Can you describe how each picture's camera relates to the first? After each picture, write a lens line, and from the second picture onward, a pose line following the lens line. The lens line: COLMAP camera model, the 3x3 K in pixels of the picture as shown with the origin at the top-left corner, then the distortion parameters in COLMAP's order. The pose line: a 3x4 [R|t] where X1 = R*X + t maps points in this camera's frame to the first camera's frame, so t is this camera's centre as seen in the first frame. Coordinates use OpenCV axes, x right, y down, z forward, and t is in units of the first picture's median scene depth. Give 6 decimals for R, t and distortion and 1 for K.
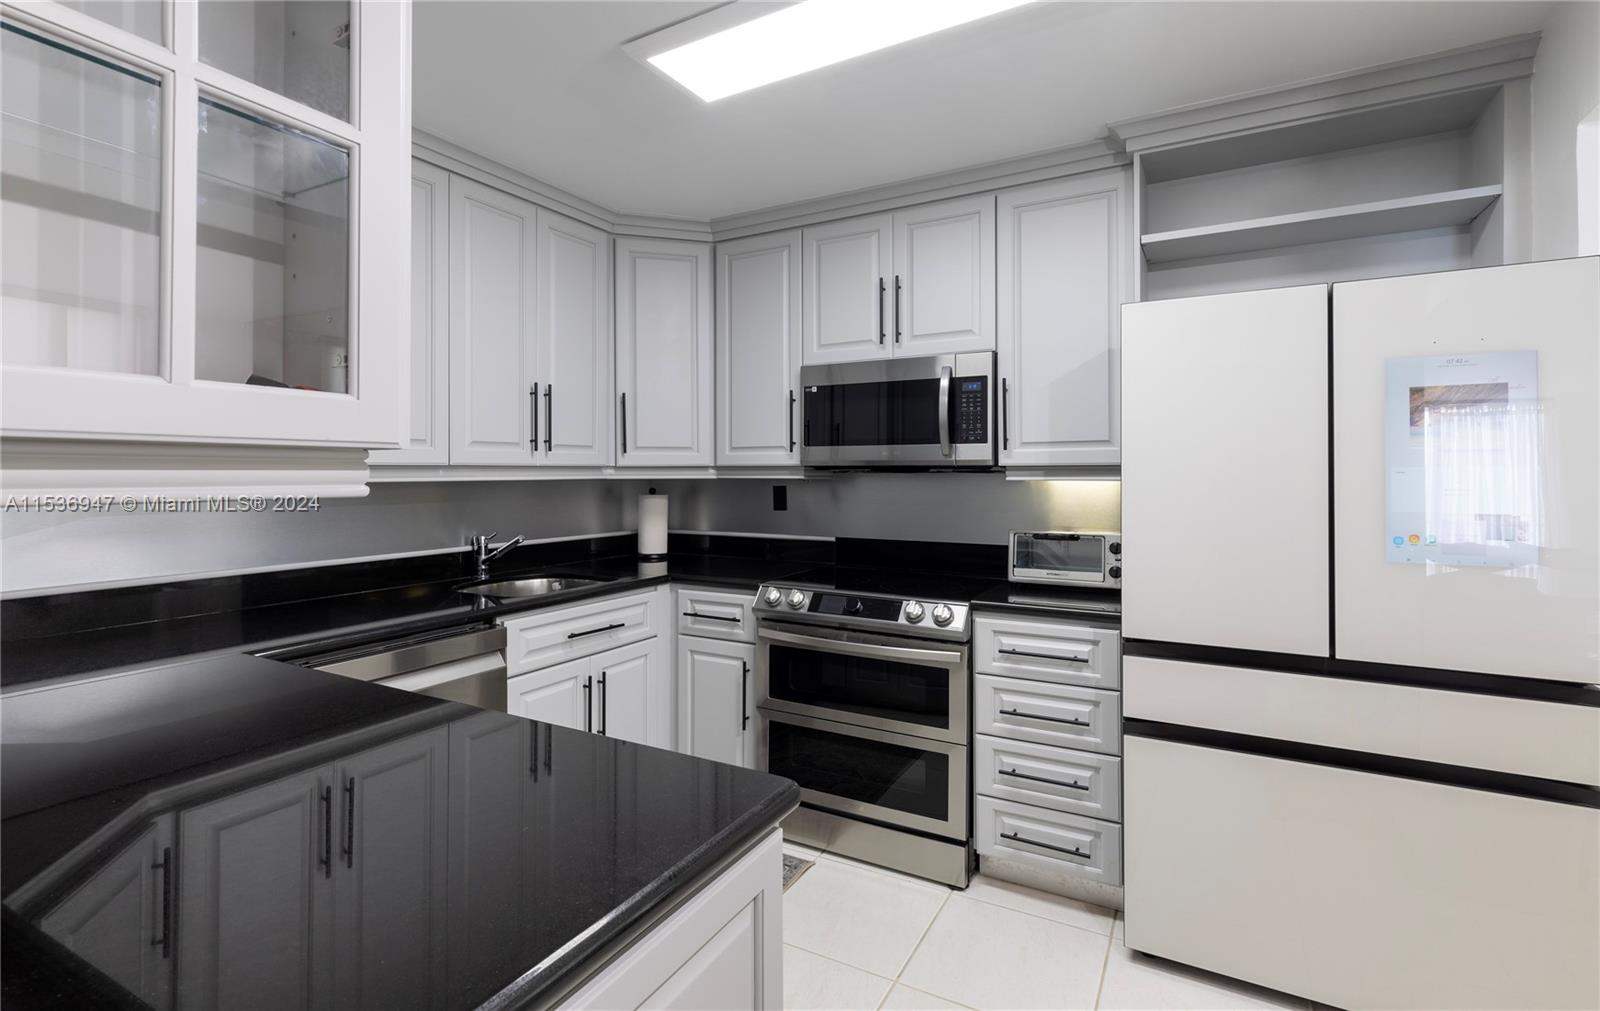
lens RADIAL K [[735.7, 0, 835.7], [0, 735.7, 467.1], [0, 0, 1]] dist [0.016827, 0.000137]
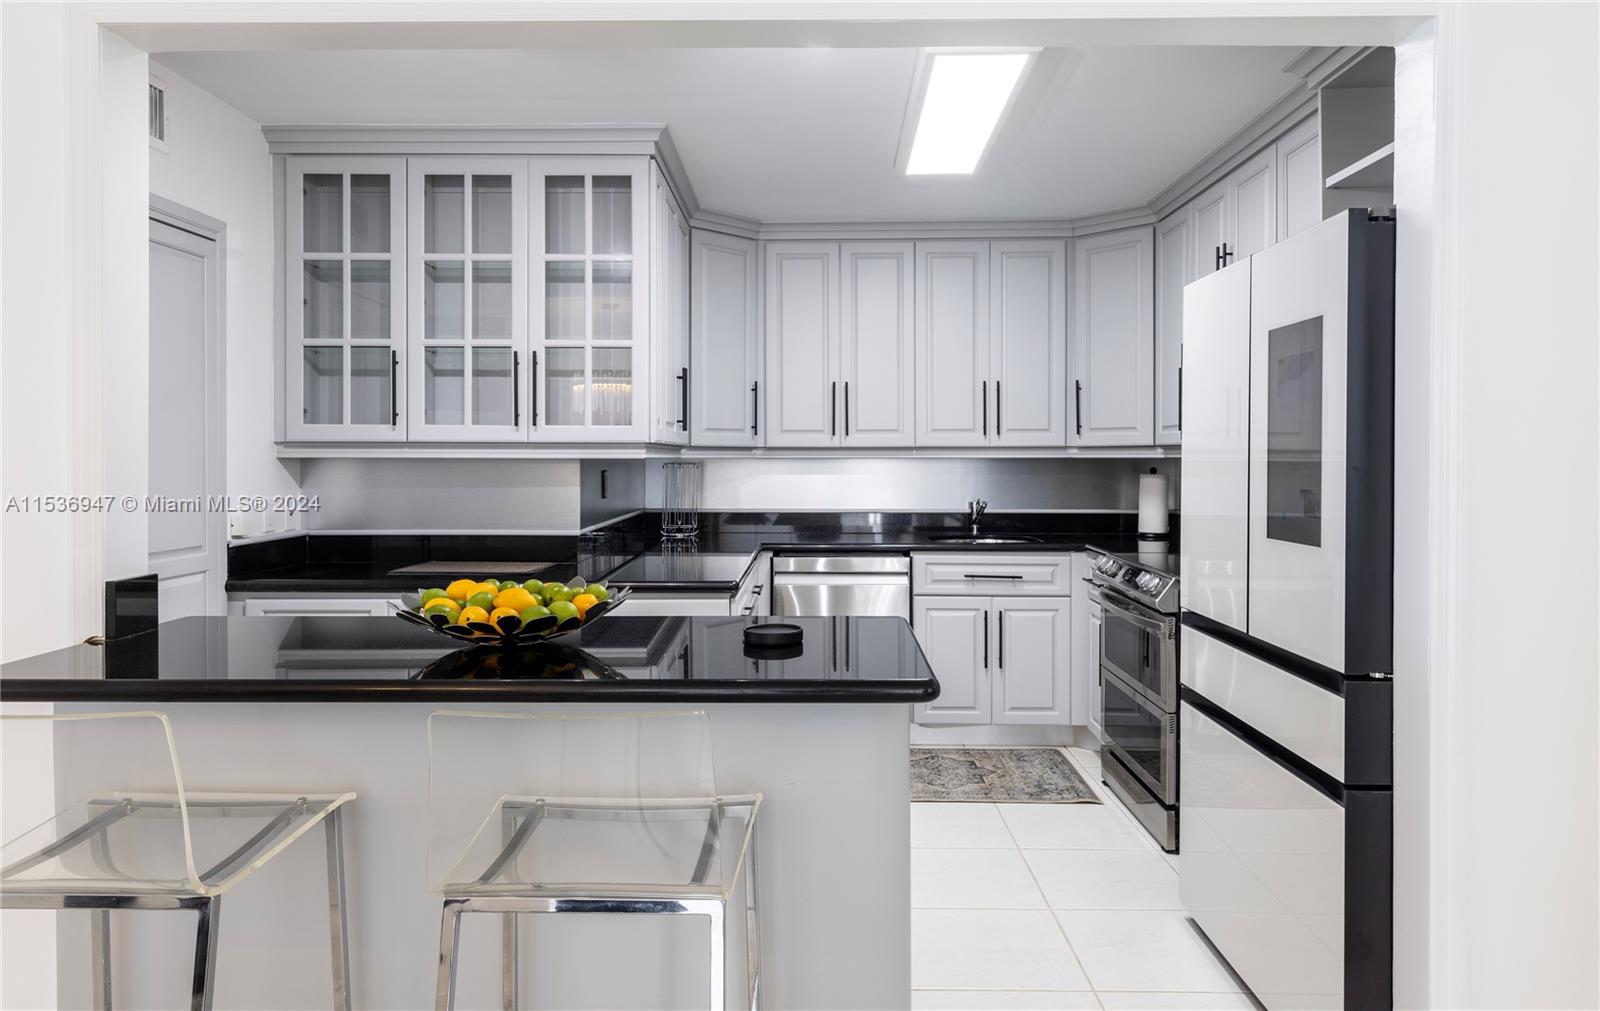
lens RADIAL K [[1106.5, 0, 801.0], [0, 1106.5, 464.8], [0, 0, 1]] dist [0.009675, 0.002508]
pose [[0.444113, 0.006628, -0.895946, 1.050782], [0.005850, 0.999930, 0.010297, 0.007427], [0.895952, -0.009814, 0.444043, -0.115343]]
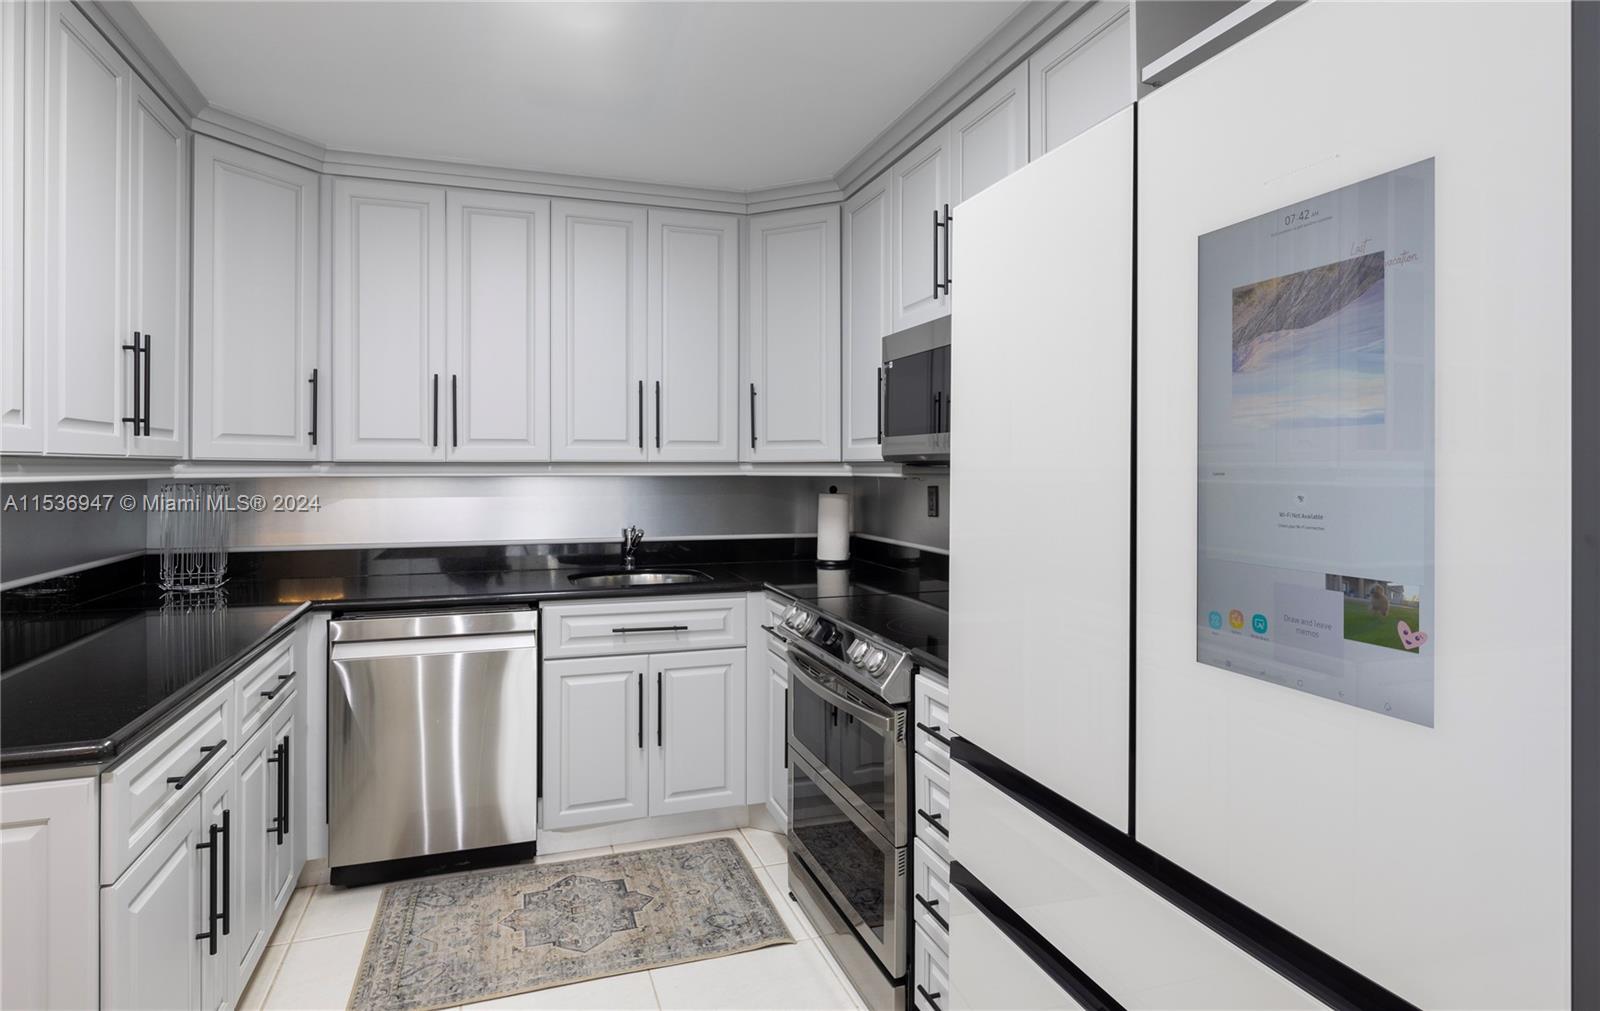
lens RADIAL K [[886.3, 0, 838.4], [0, 886.3, 462.1], [0, 0, 1]] dist [0.003526, 0.002188]
pose [[0.738870, -0.002252, -0.673845, 0.565079], [0.002733, 0.999996, -0.000345, -0.000308], [0.673843, -0.001587, 0.738873, 0.252535]]
